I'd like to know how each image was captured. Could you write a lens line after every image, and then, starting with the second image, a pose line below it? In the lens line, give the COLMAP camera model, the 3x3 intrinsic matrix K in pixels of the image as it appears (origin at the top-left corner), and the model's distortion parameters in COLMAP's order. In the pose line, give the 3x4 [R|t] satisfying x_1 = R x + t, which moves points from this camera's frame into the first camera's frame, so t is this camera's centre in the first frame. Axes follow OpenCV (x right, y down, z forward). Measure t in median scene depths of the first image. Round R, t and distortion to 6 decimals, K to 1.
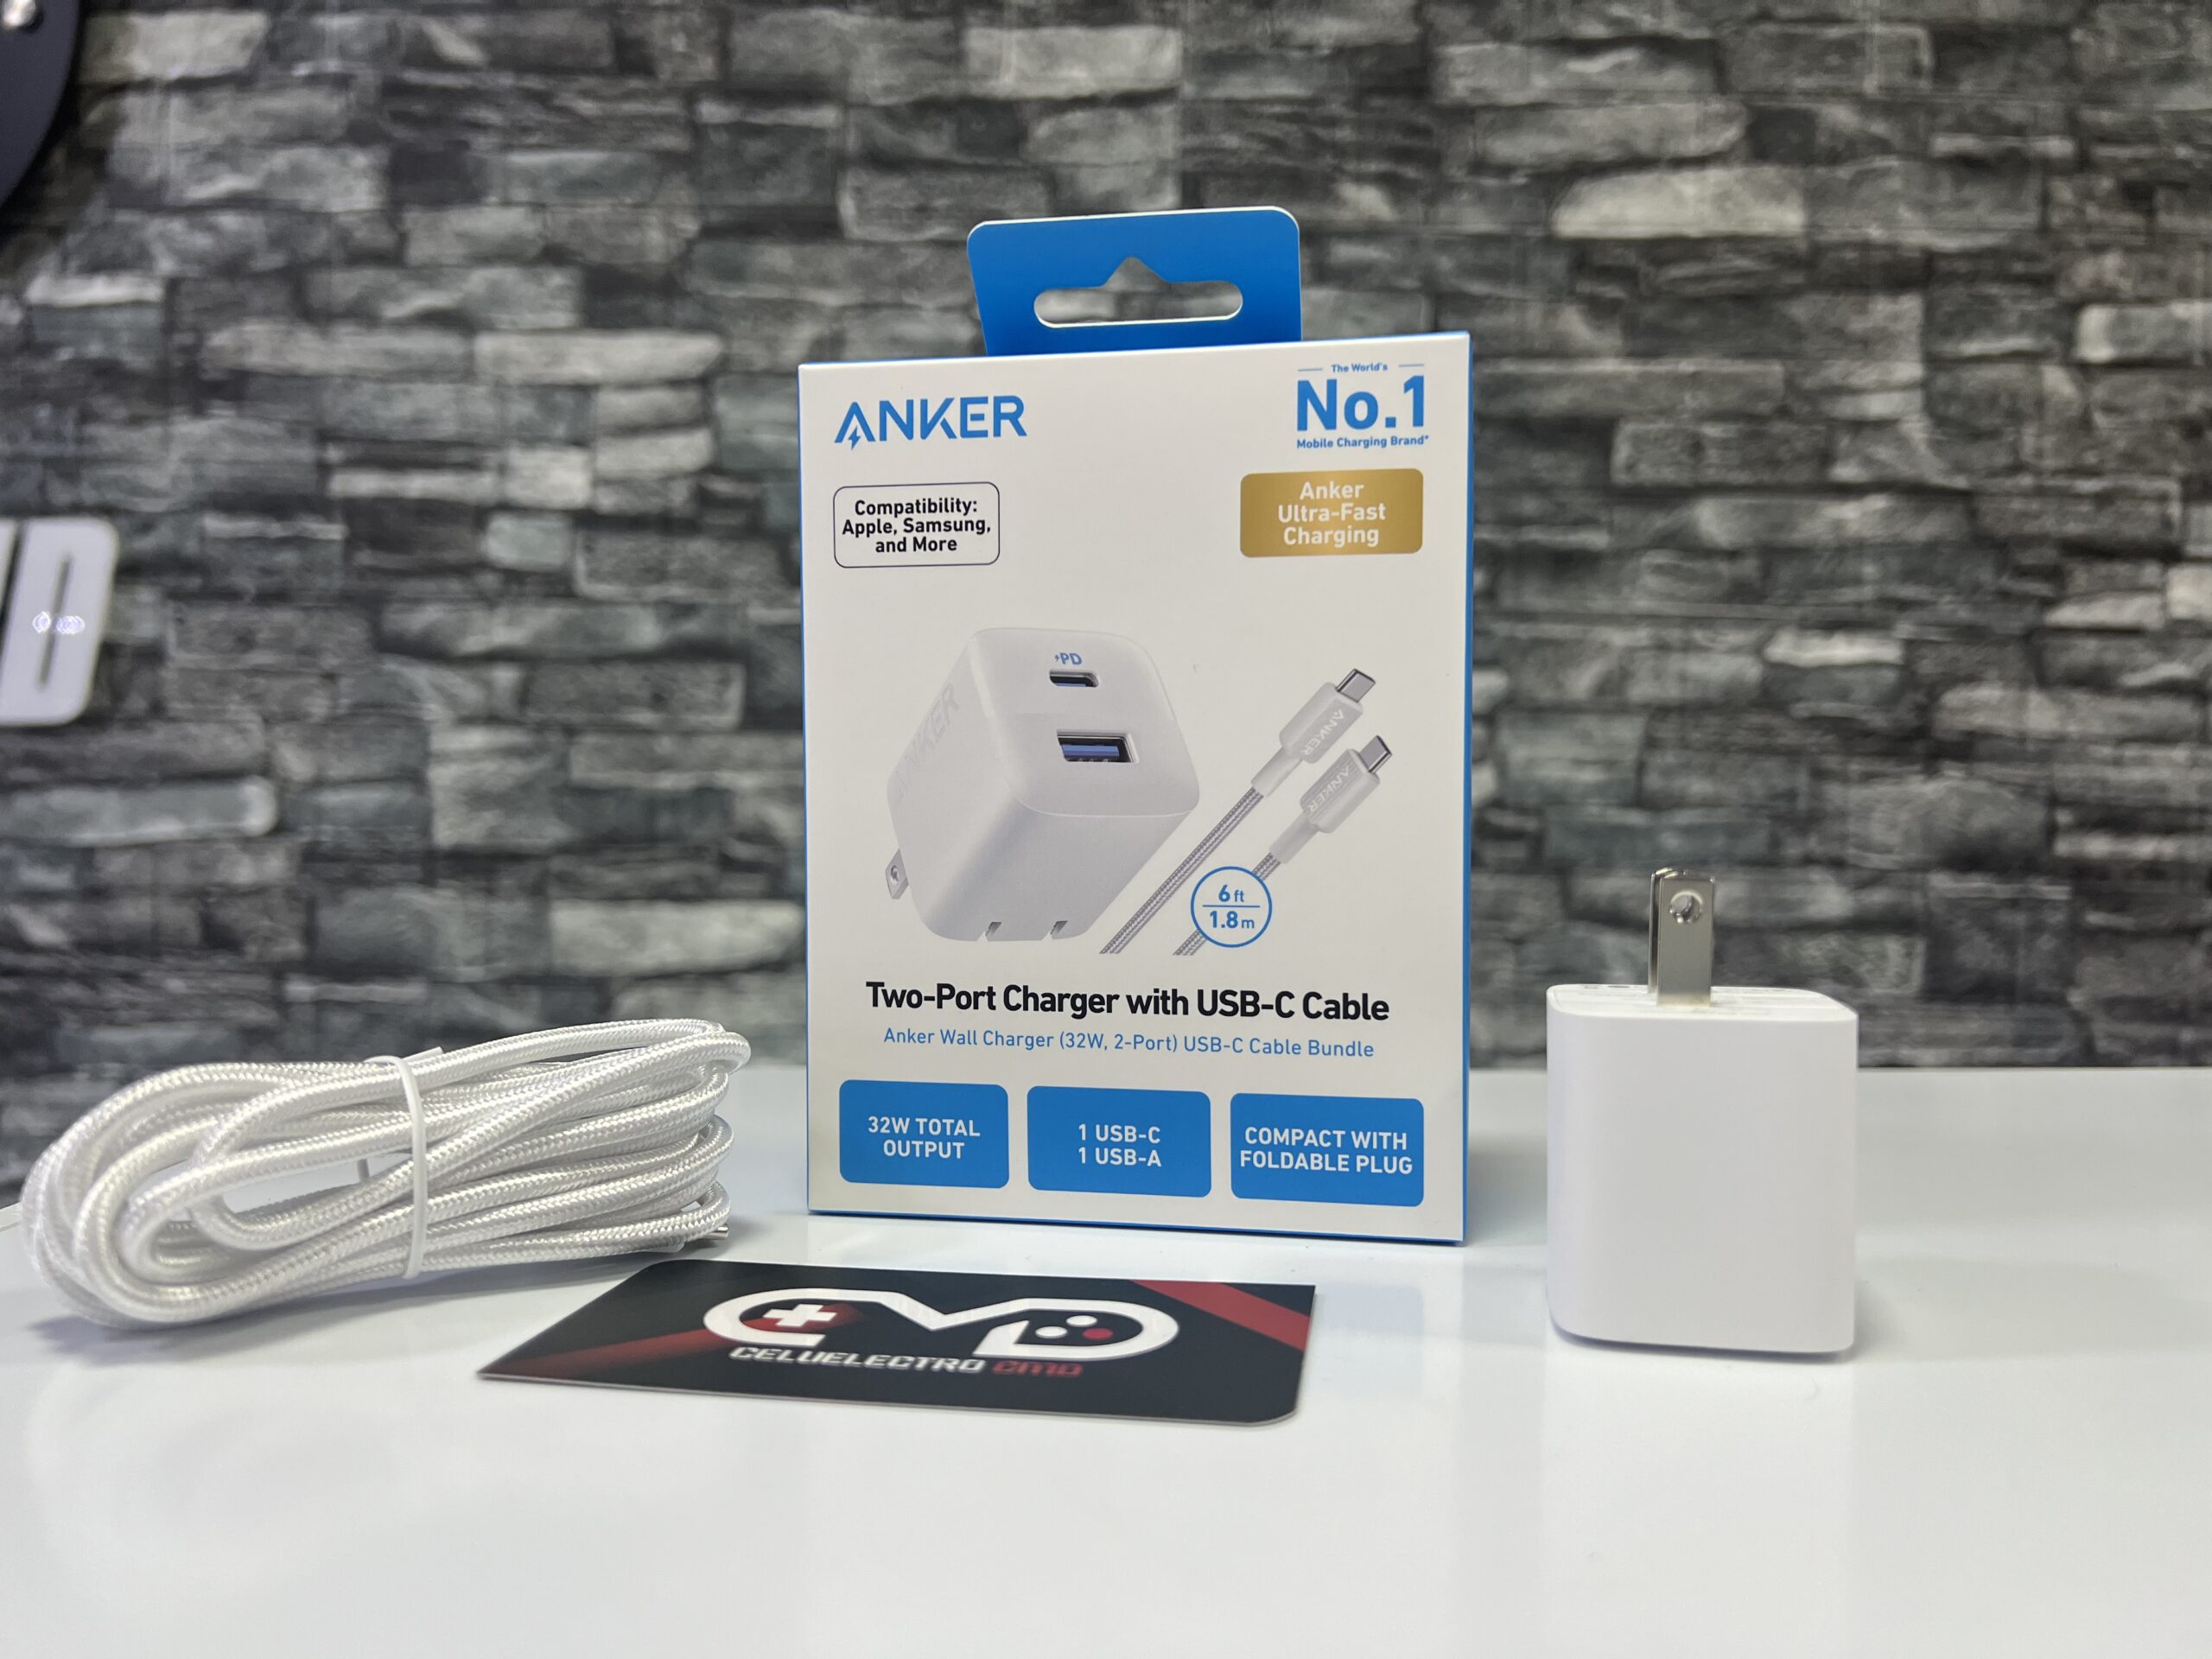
lens RADIAL K [[1711.2, 0, 1108.7], [0, 1711.2, 838.1], [0, 0, 1]] dist [0.019012, -0.037374]
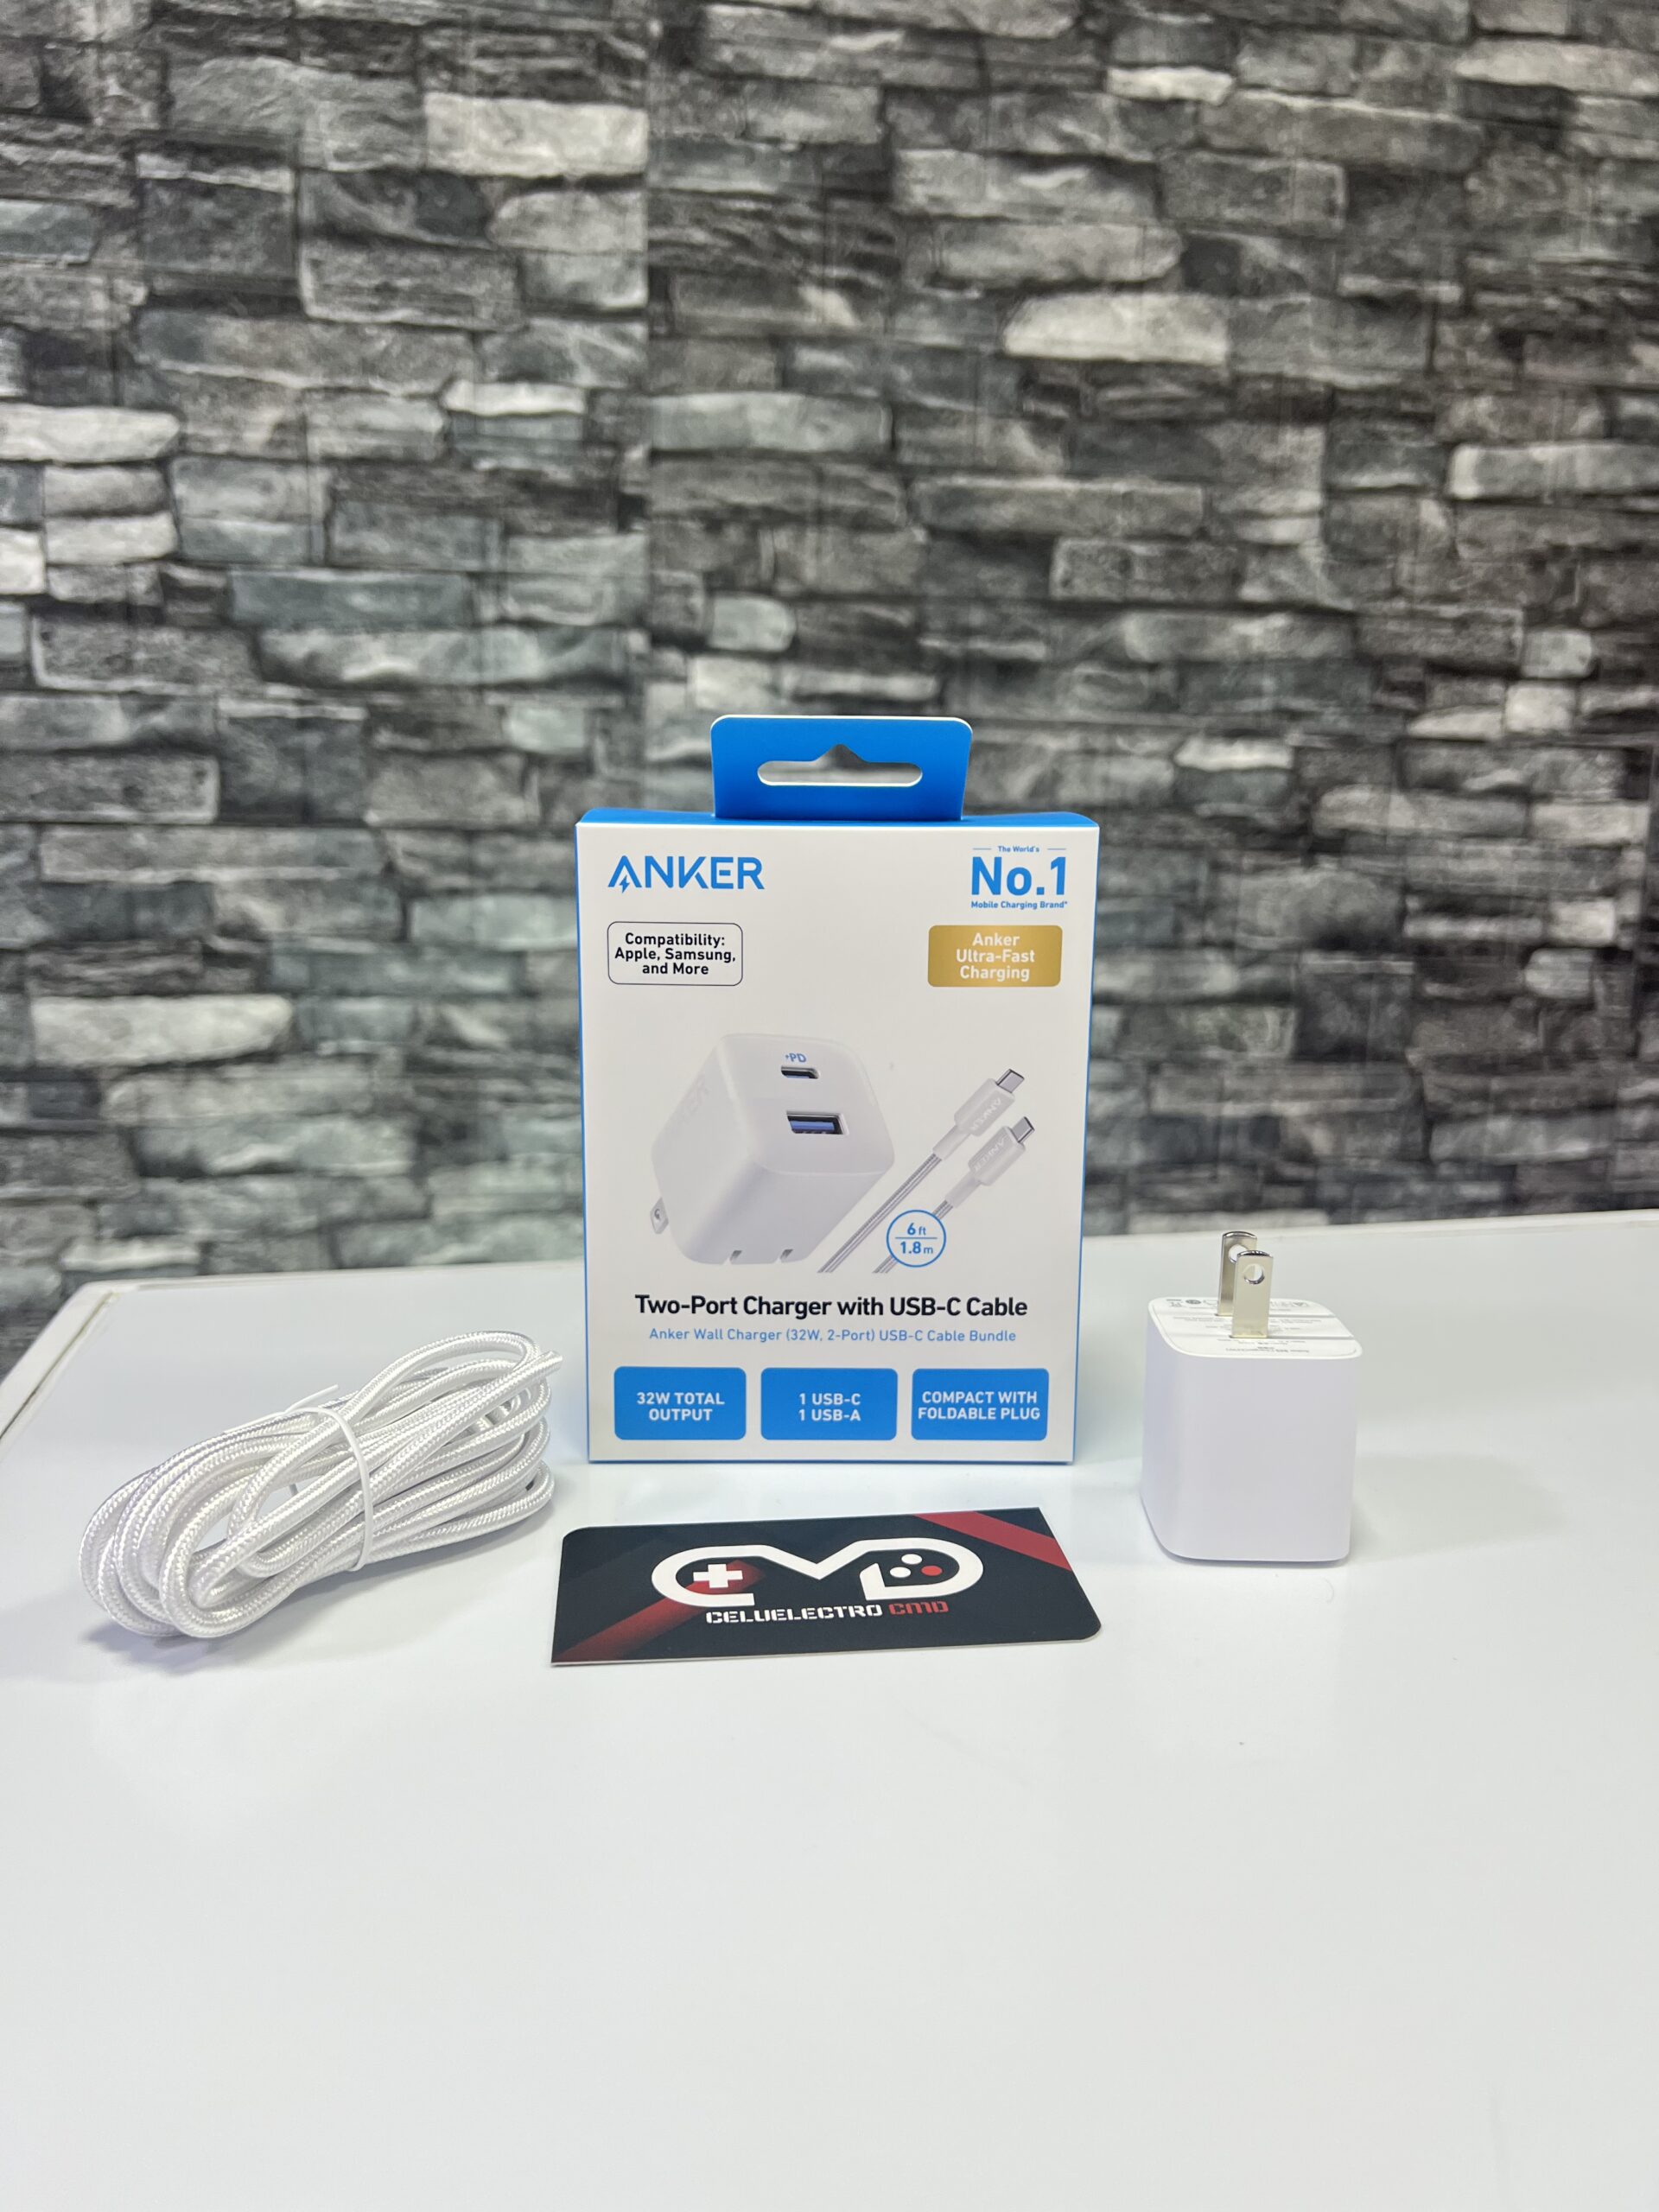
lens RADIAL K [[1707.3, 0, 820.8], [0, 1707.3, 1095.4], [0, 0, 1]] dist [0.025532, -0.048116]
pose [[0.981222, -0.028144, 0.190820, -0.064468], [-0.003673, 0.986392, 0.164367, -0.073720], [-0.192849, -0.161982, 0.967766, -0.070618]]
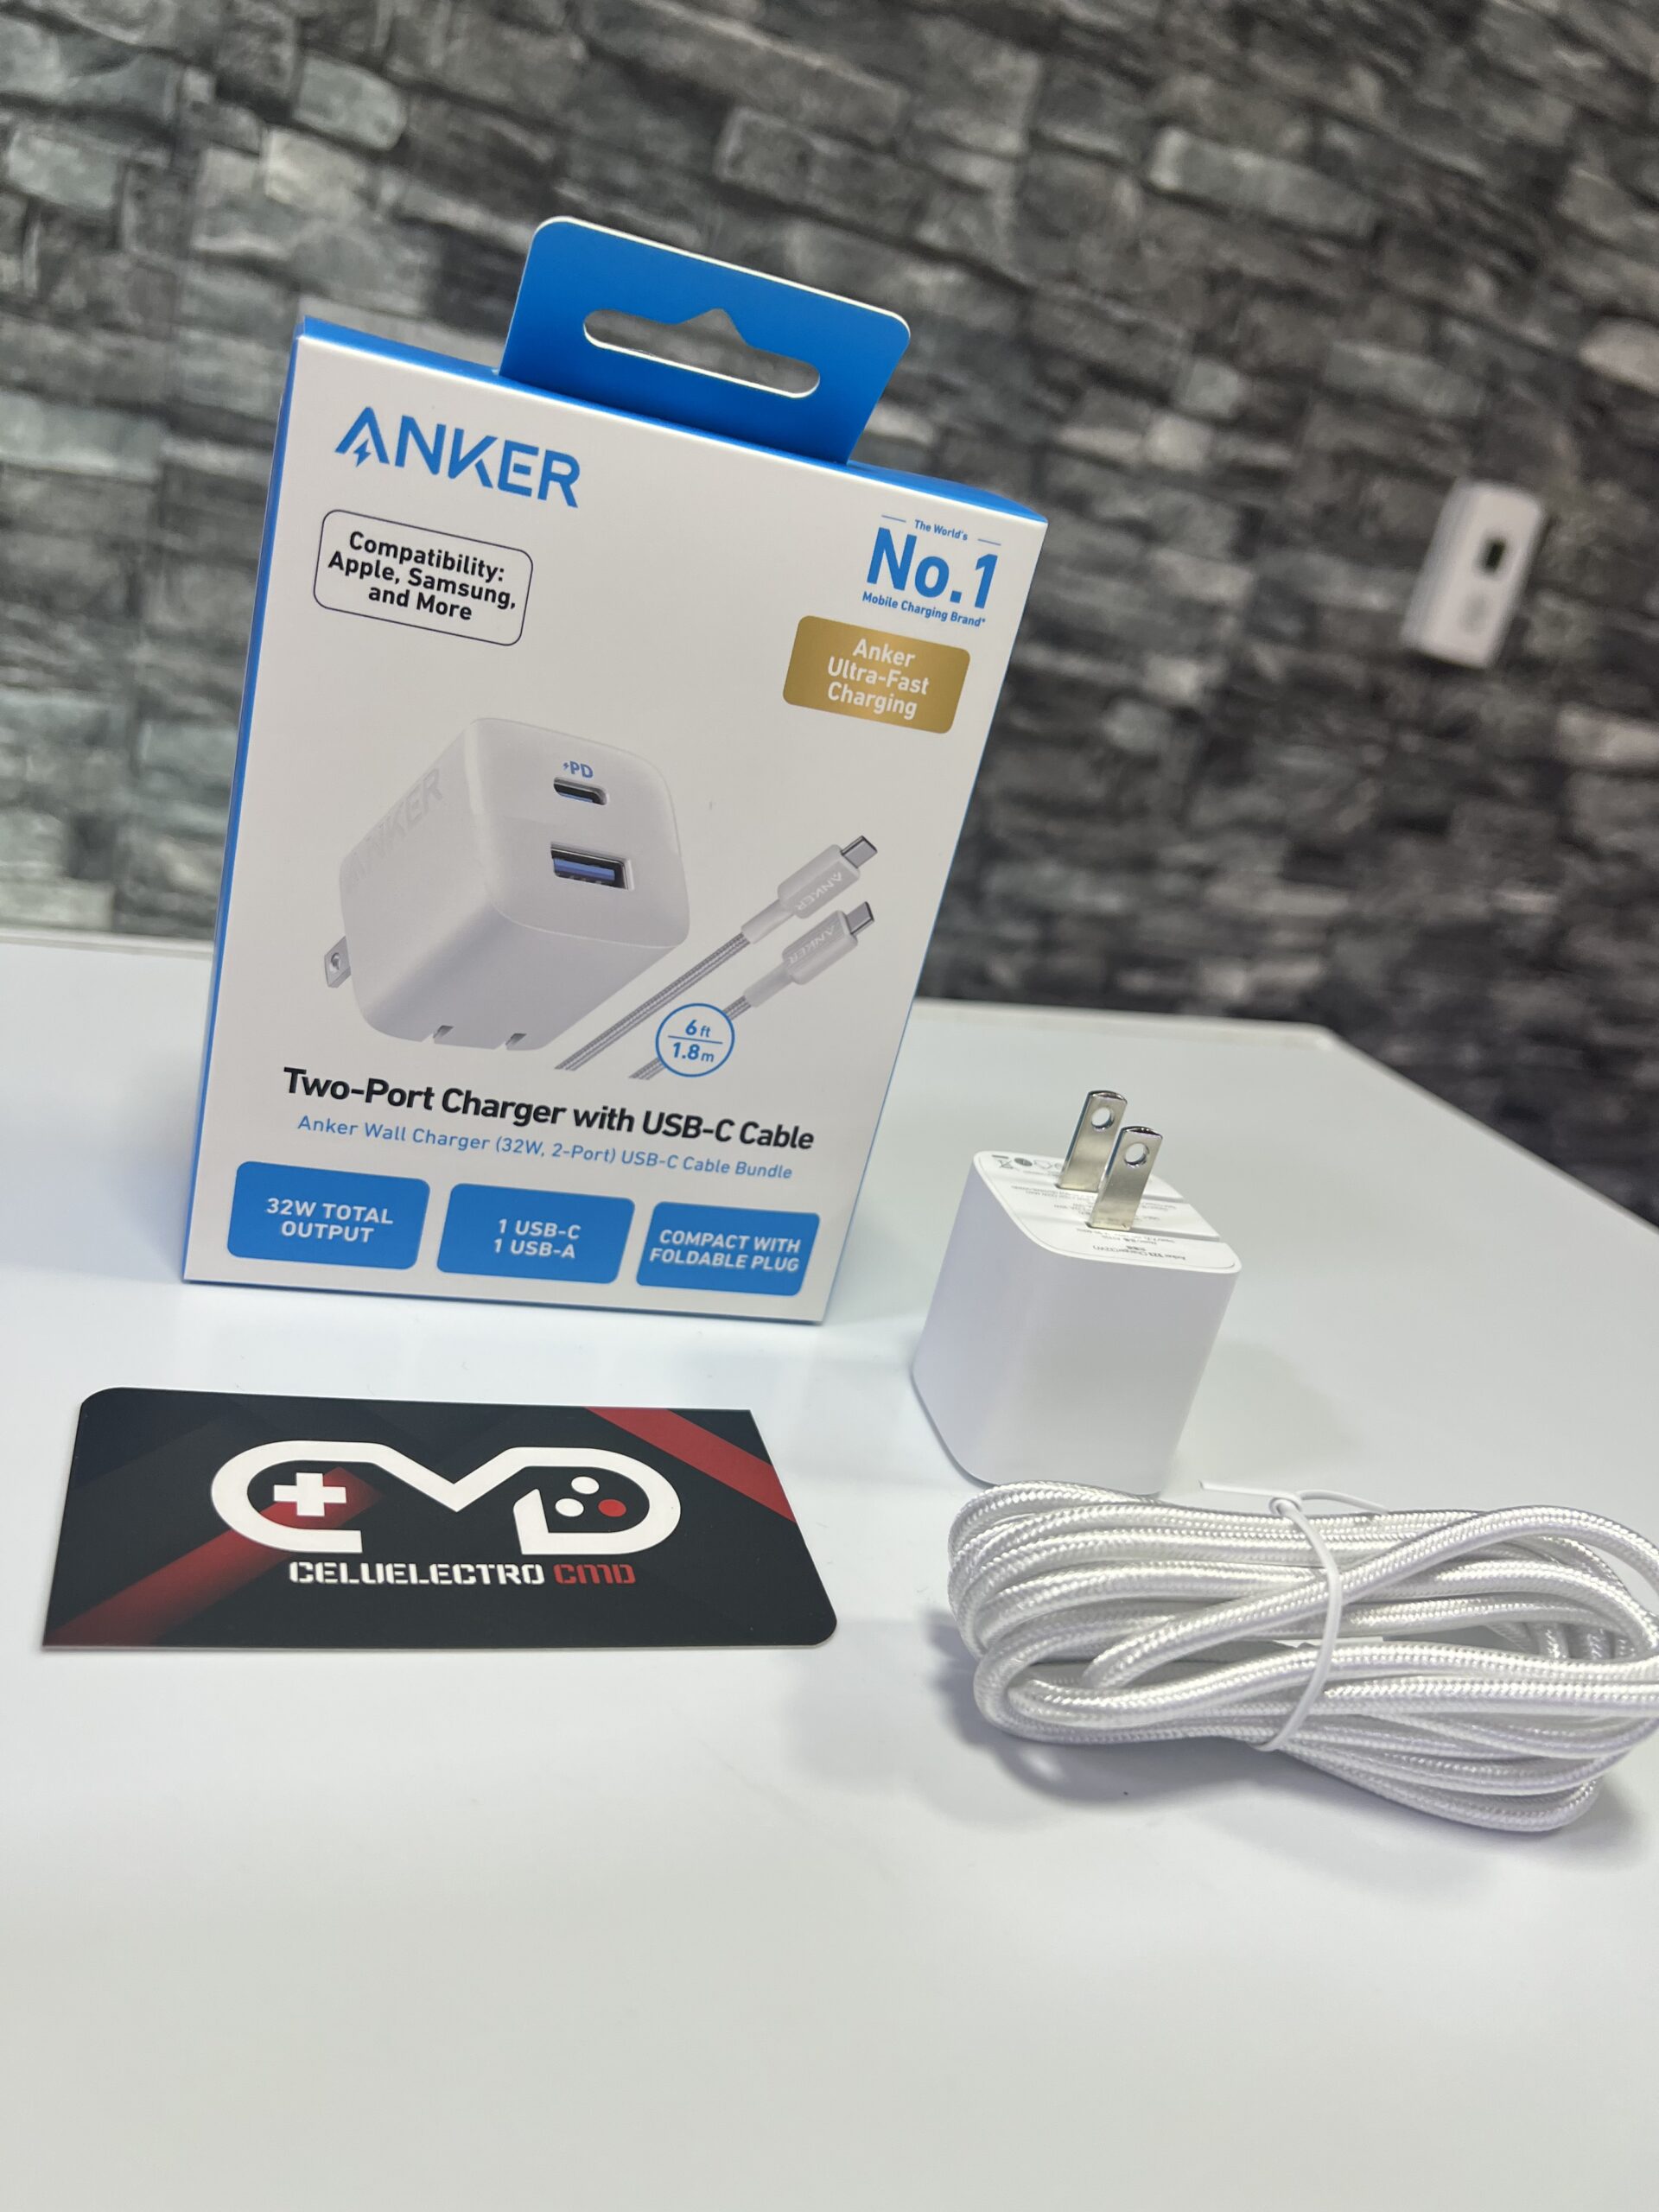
lens RADIAL K [[1708.6, 0, 829.7], [0, 1708.6, 1103.5], [0, 0, 1]] dist [0.021400, -0.041682]
pose [[0.870158, 0.034560, 0.491559, -0.087900], [-0.223793, 0.916447, 0.331726, -0.069150], [-0.439023, -0.398662, 0.805188, 0.033987]]
